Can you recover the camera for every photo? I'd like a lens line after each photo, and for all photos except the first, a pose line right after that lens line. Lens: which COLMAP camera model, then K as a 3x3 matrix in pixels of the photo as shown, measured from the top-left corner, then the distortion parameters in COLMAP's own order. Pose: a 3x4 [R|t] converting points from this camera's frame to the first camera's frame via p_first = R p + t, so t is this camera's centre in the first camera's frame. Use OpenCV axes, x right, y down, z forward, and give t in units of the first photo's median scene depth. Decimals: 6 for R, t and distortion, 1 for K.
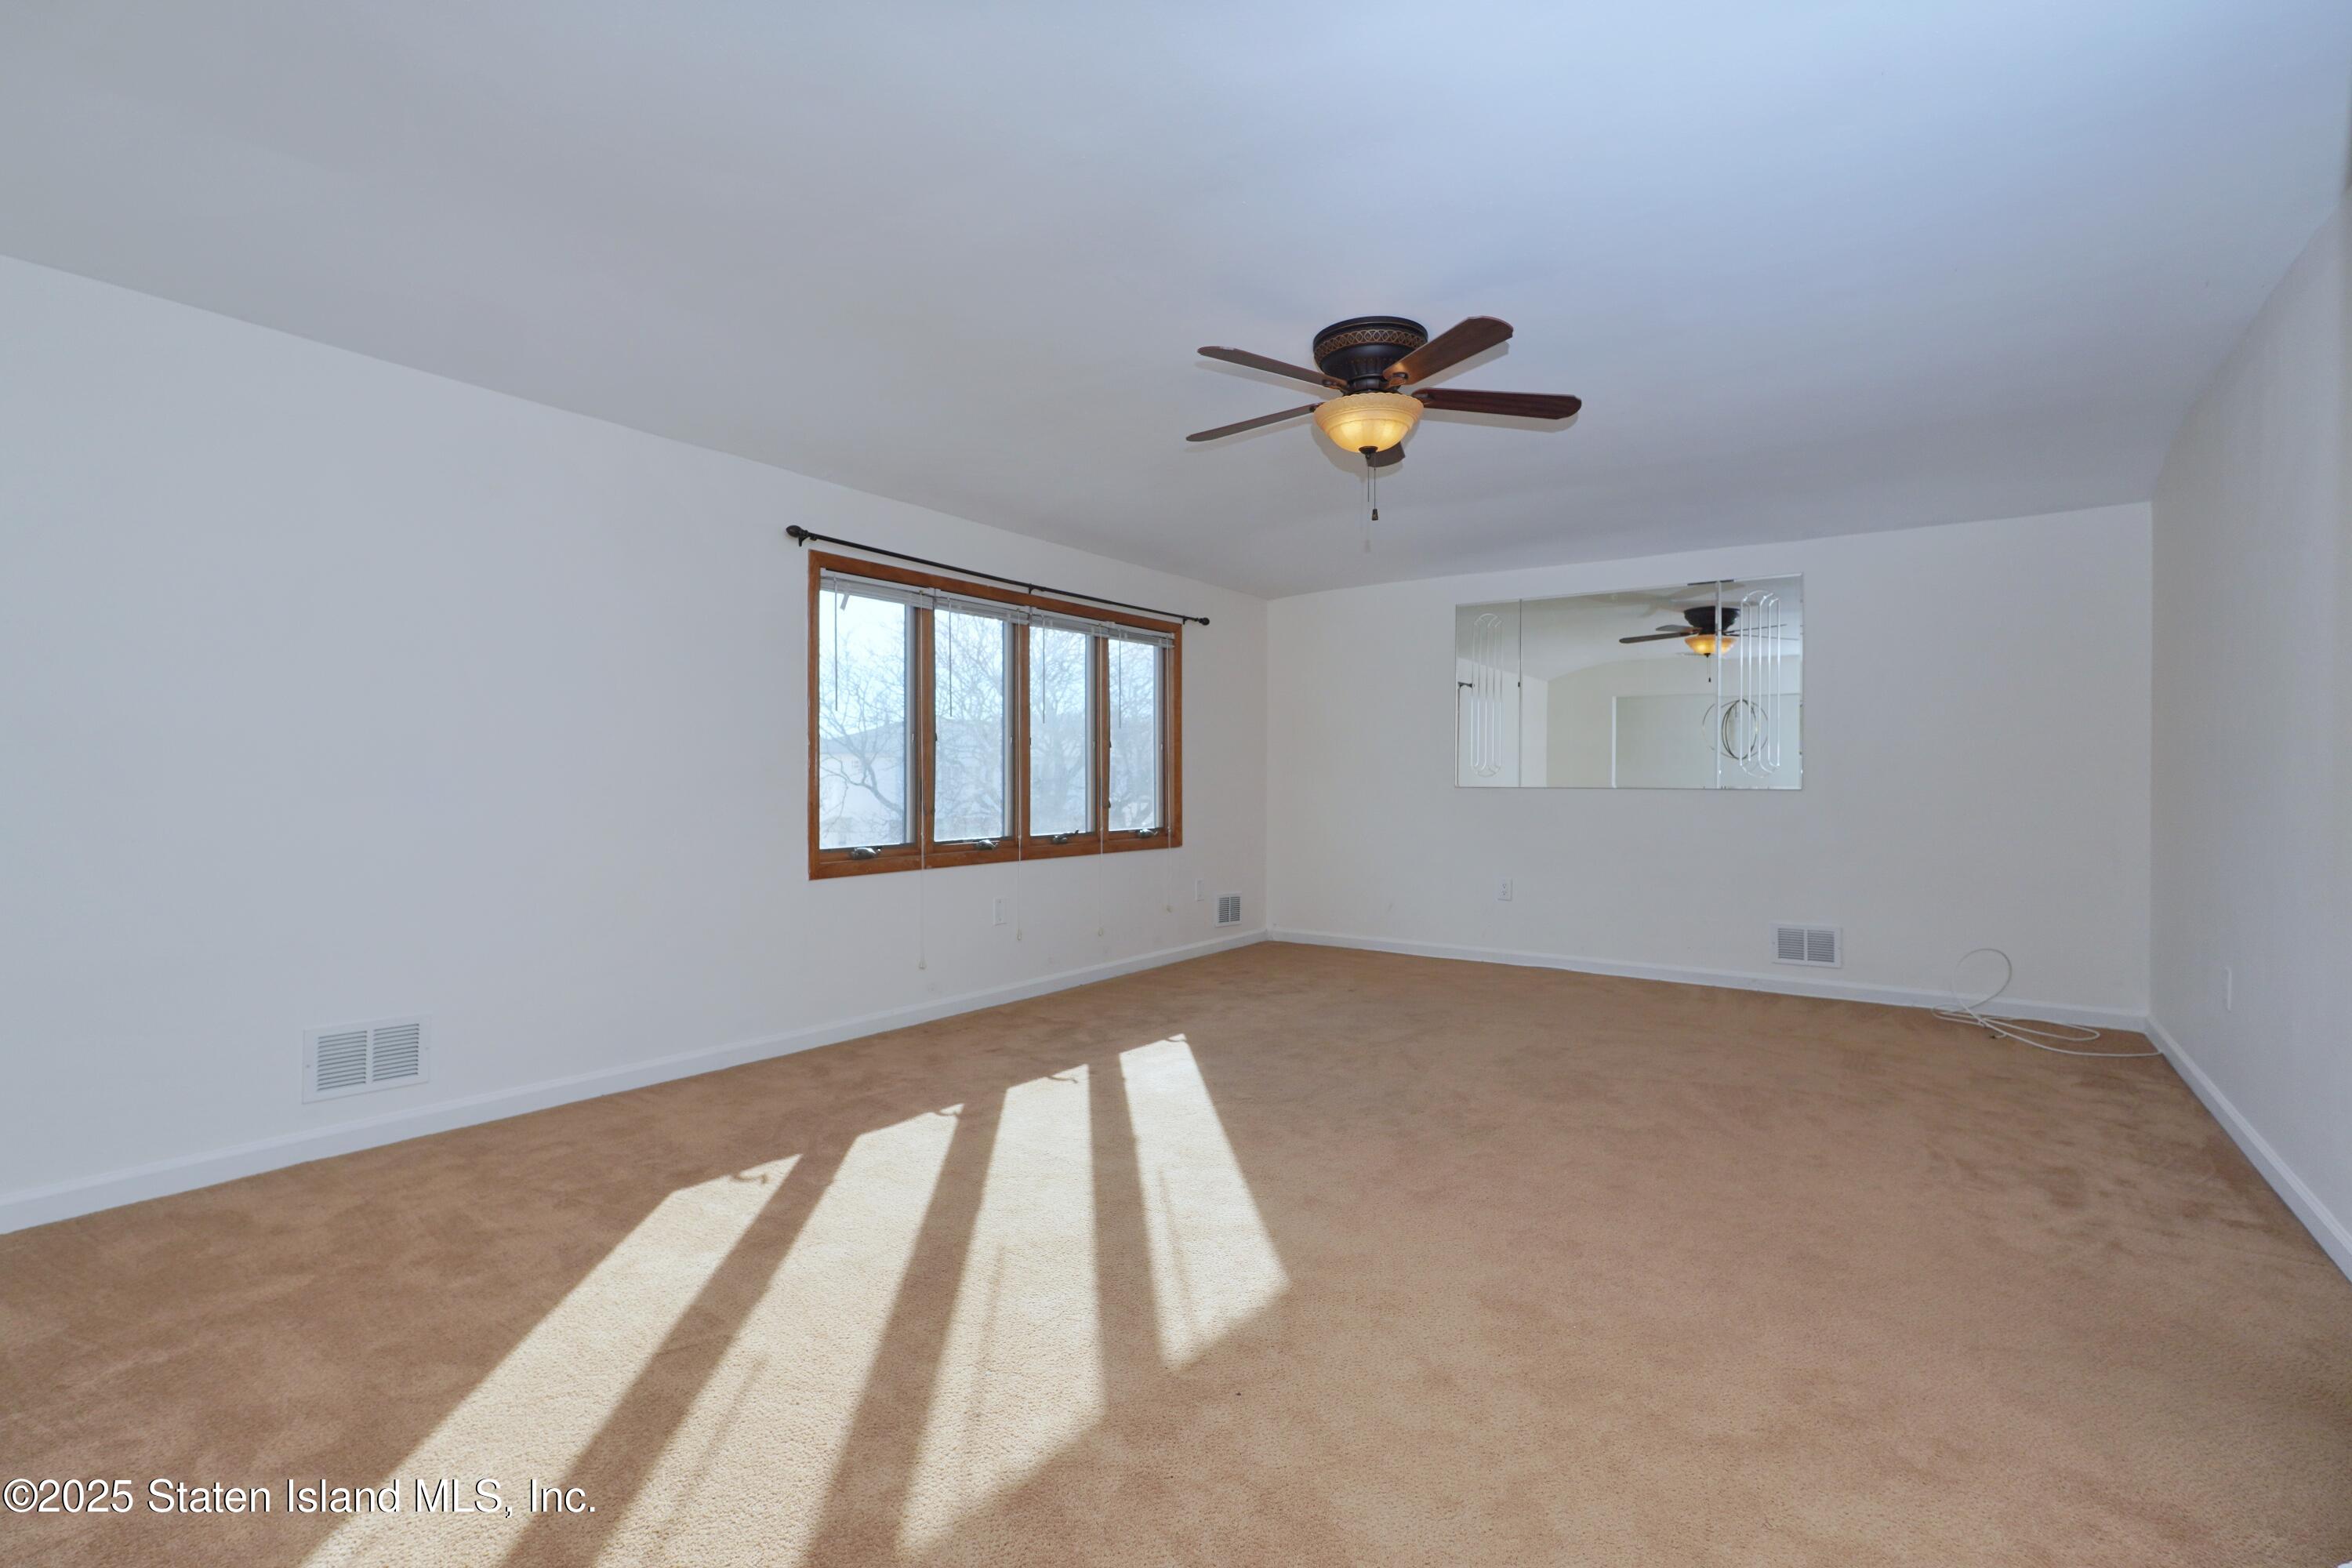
lens RADIAL K [[1084.5, 0, 1176.0], [0, 1084.5, 784.0], [0, 0, 1]] dist [-0.021814, 0.017118]
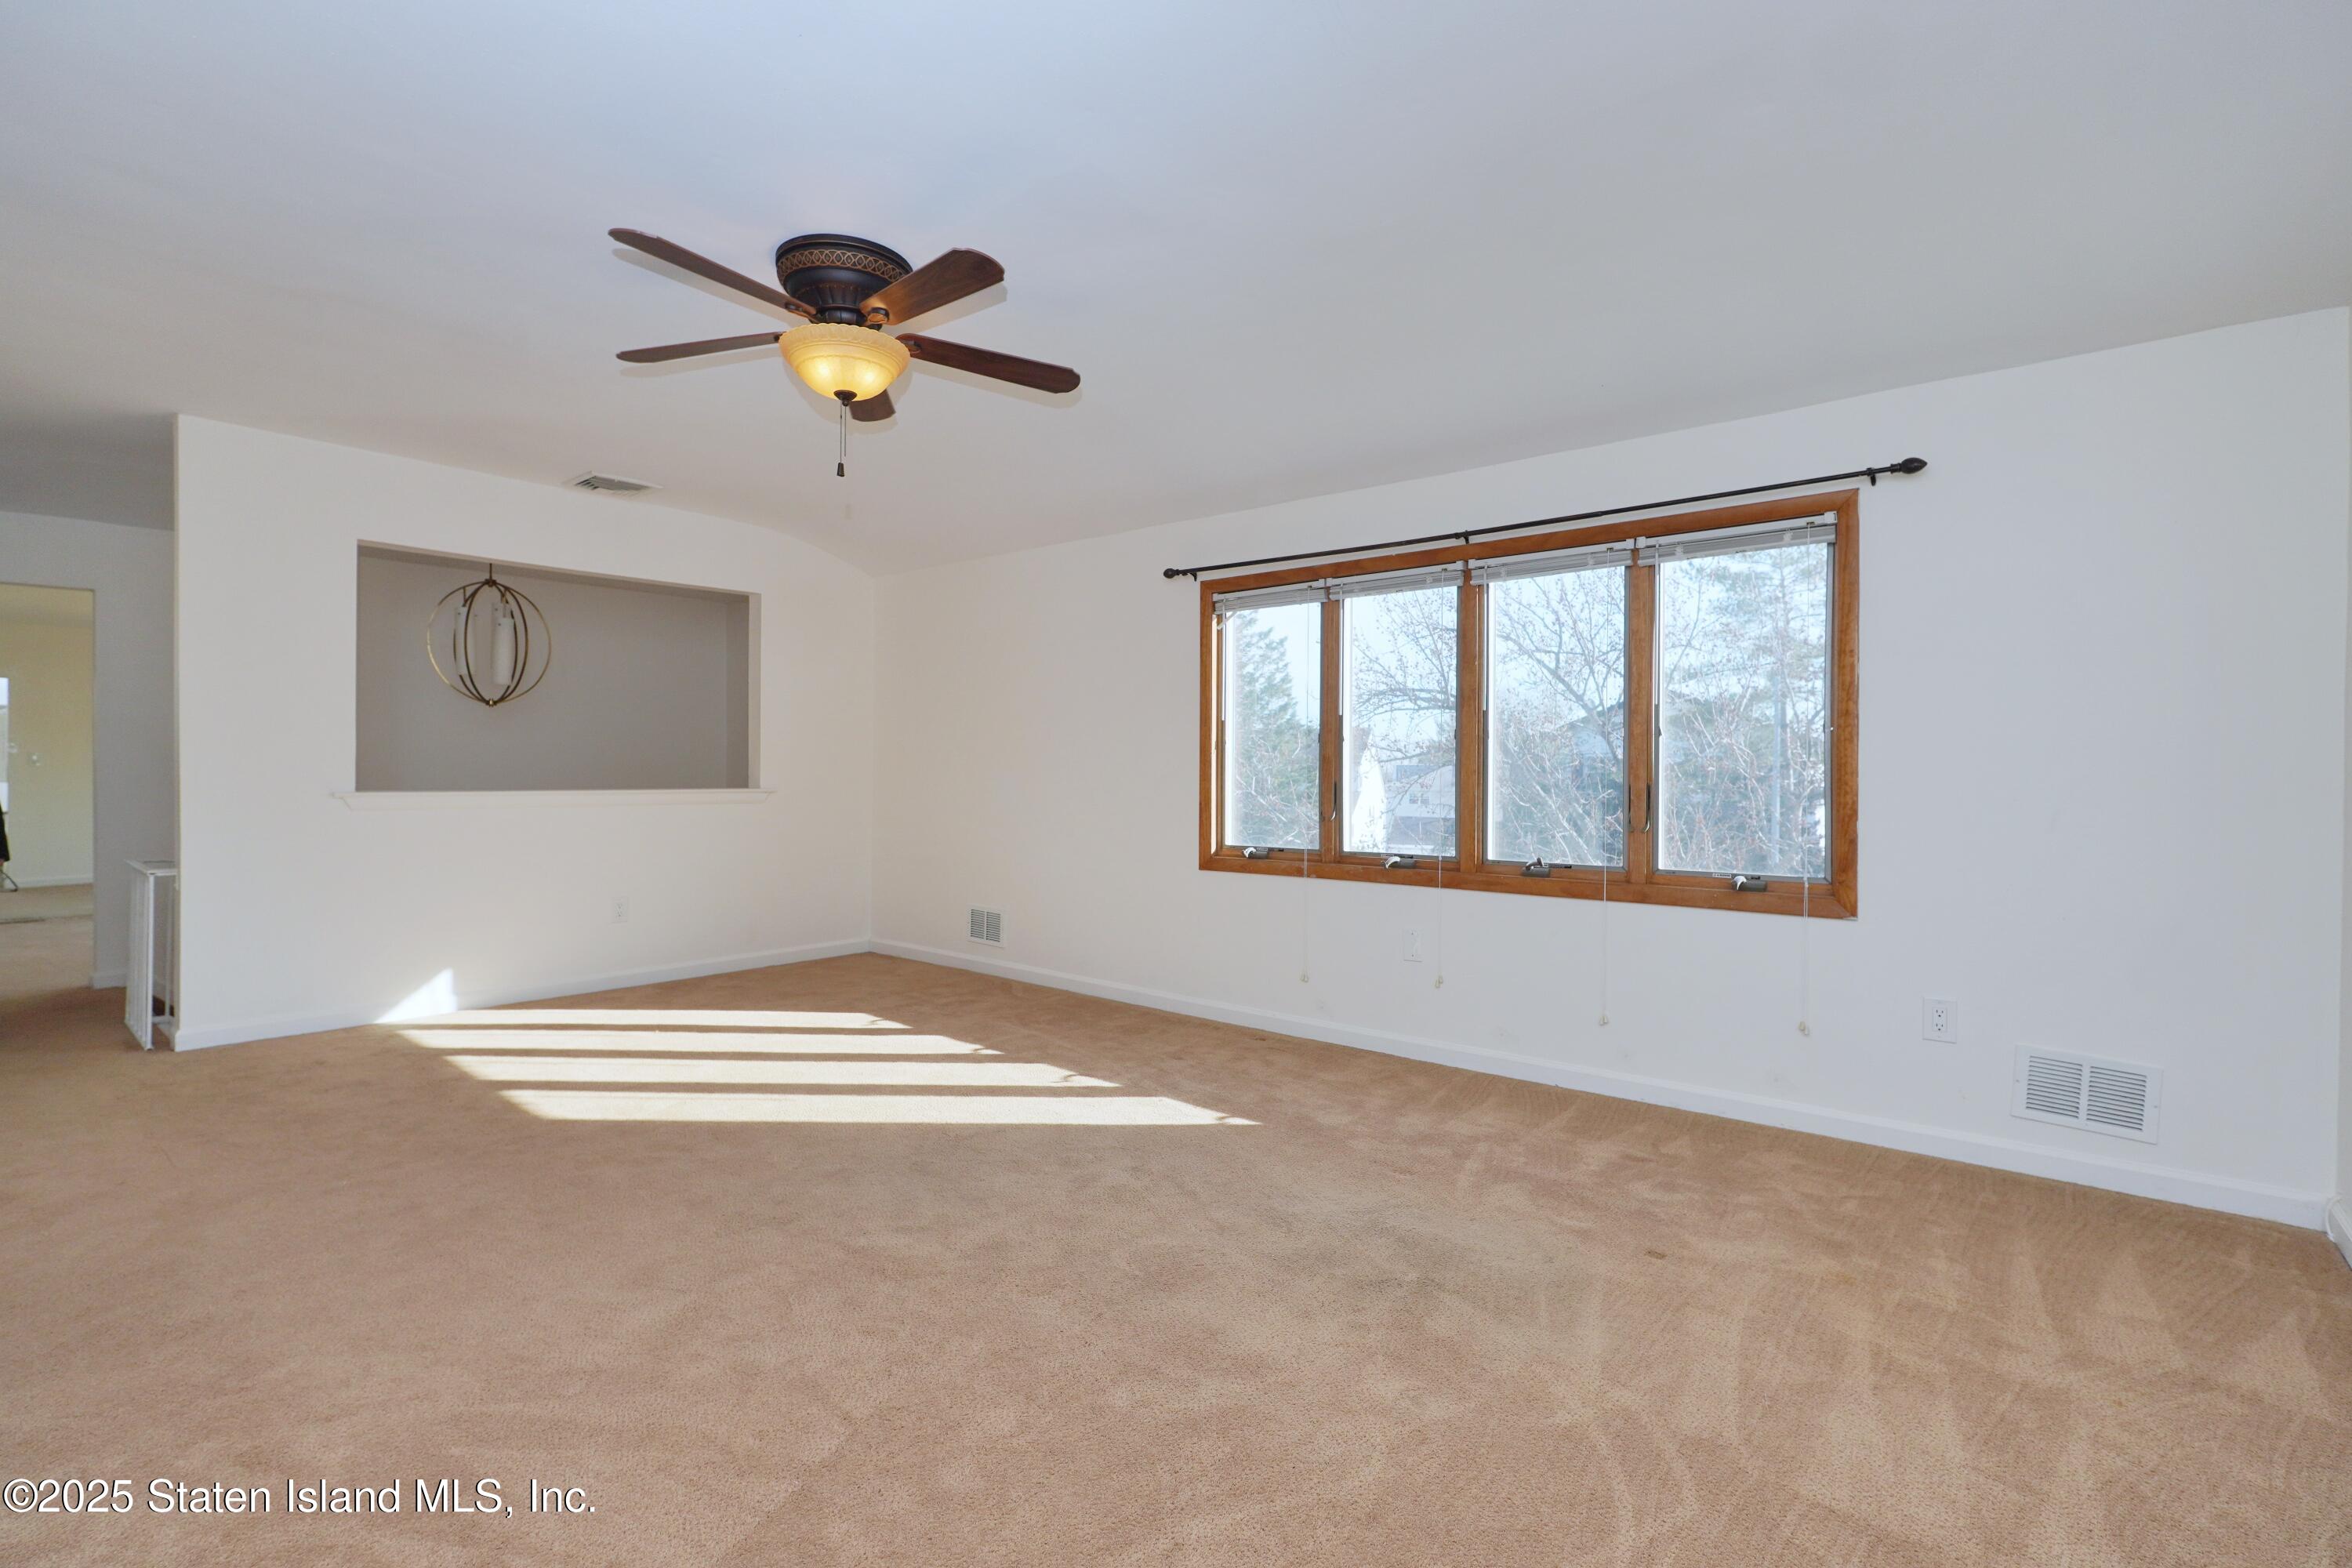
lens RADIAL K [[1084.5, 0, 1176.0], [0, 1084.5, 784.0], [0, 0, 1]] dist [-0.021814, 0.017118]
pose [[-0.083728, 0.001459, -0.996488, 0.708234], [-0.014818, 0.999887, 0.002709, -0.004210], [0.996378, 0.014993, -0.083696, 0.937462]]
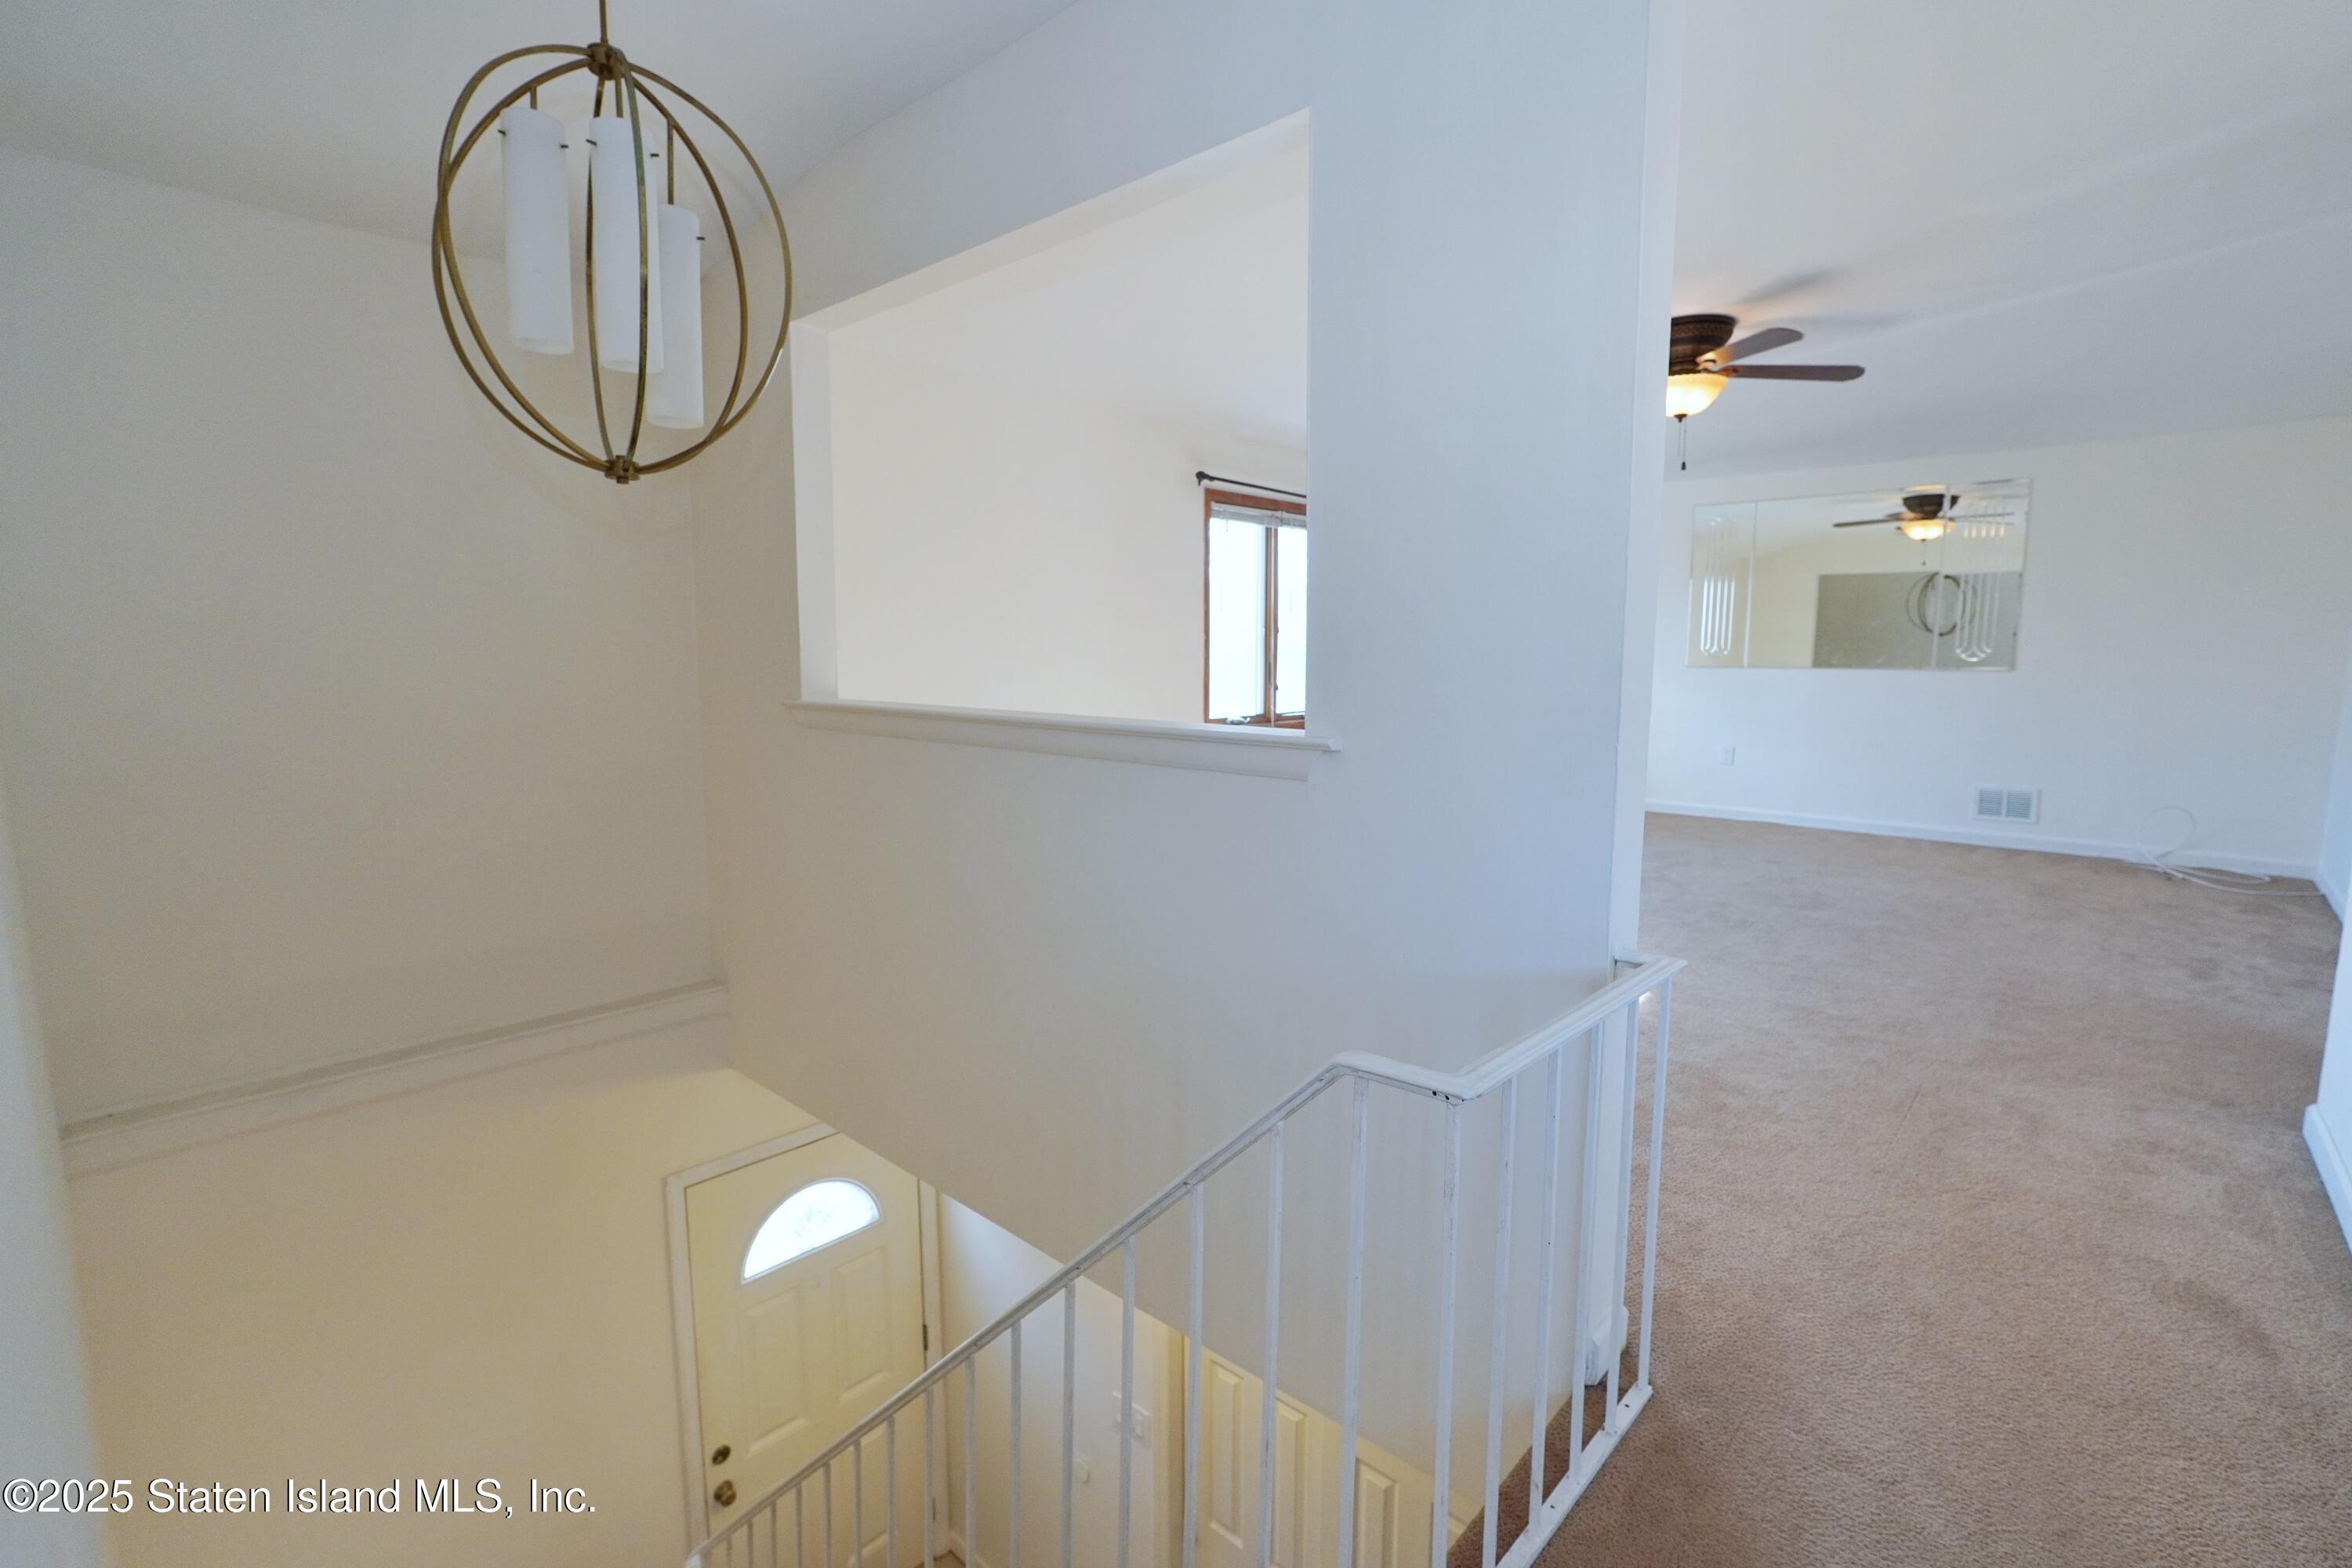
lens RADIAL K [[1062.5, 0, 1176.0], [0, 1062.5, 784.0], [0, 0, 1]] dist [-0.019679, -0.000204]
pose [[0.990082, 0.009315, -0.140181, -0.166563], [0.005611, 0.994382, 0.105705, 0.005335], [0.140378, -0.105443, 0.984467, -0.278006]]
